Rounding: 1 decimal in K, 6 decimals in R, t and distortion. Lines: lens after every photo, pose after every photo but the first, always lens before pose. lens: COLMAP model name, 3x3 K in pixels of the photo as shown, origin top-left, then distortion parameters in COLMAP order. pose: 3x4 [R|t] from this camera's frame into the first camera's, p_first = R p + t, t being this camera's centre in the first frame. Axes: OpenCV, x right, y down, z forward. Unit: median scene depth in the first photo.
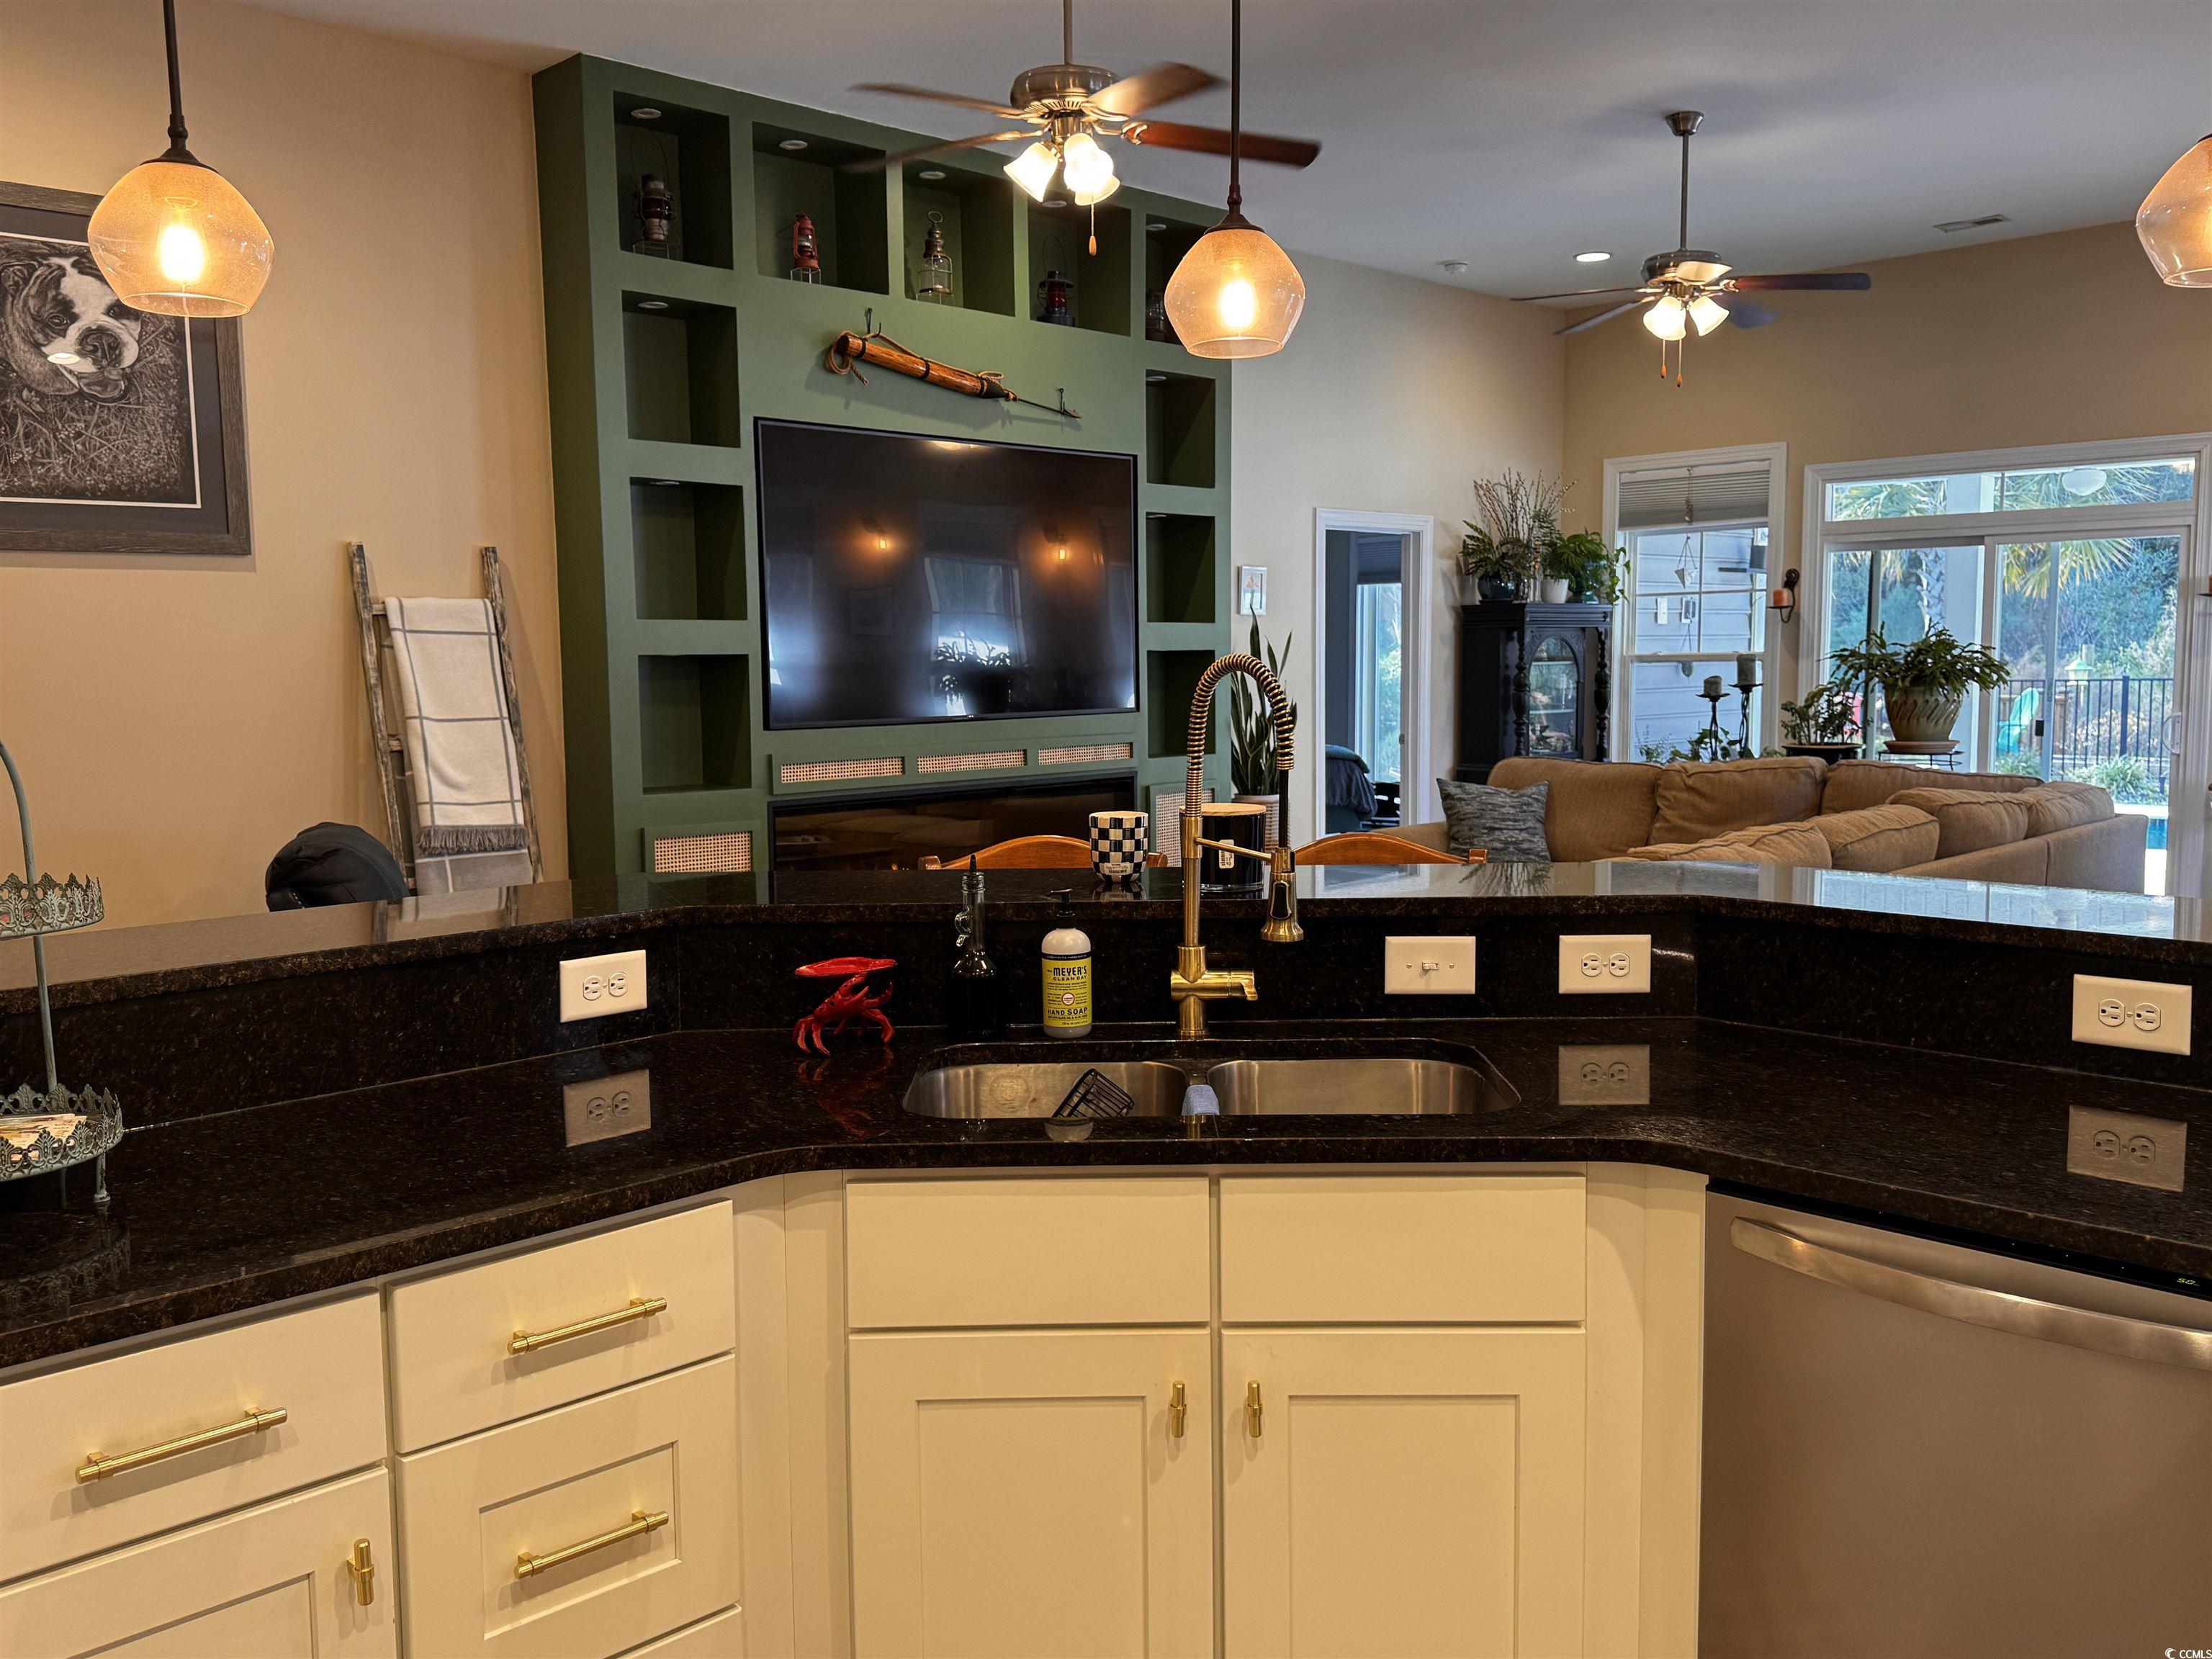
lens RADIAL K [[1827.4, 0, 1098.1], [0, 1827.4, 832.6], [0, 0, 1]] dist [0.070120, -0.107925]
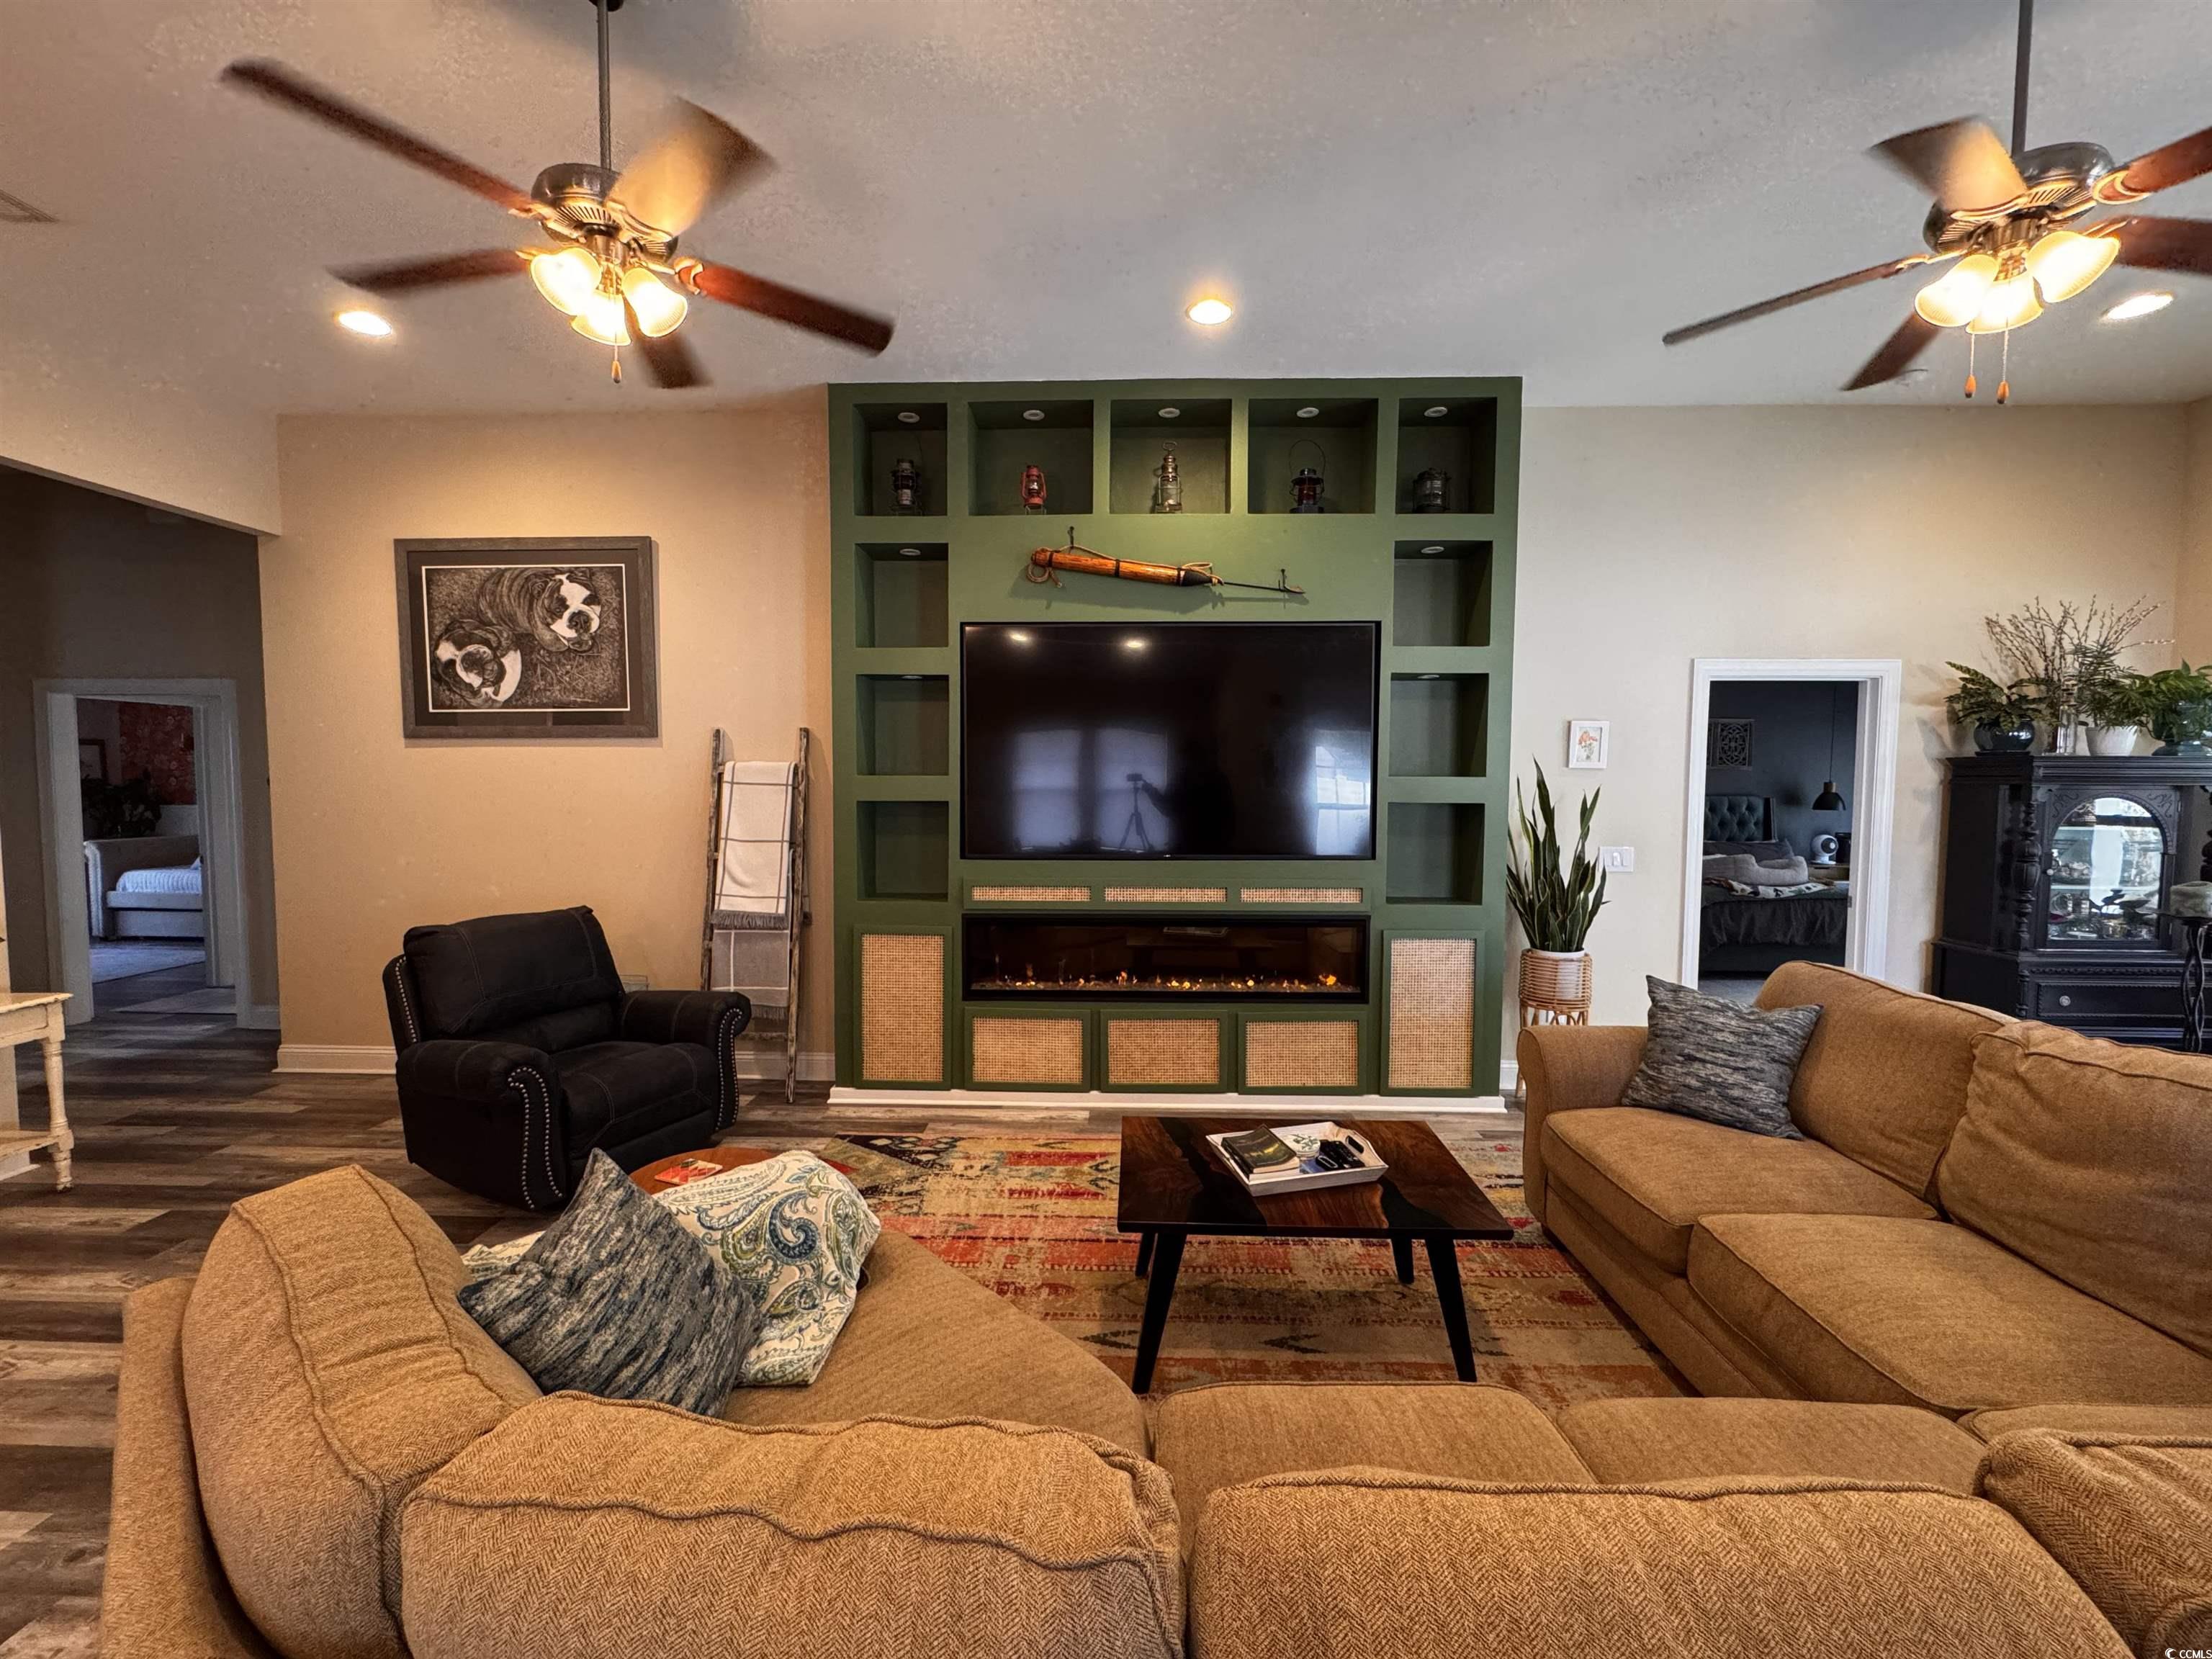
lens RADIAL K [[876.7, 0, 1104.1], [0, 876.7, 826.8], [0, 0, 1]] dist [-0.007498, -0.000144]
pose [[0.691328, 0.054422, -0.720489, 0.369504], [-0.082372, 0.996595, -0.003760, -0.092906], [0.717831, 0.061948, 0.693456, 0.695534]]
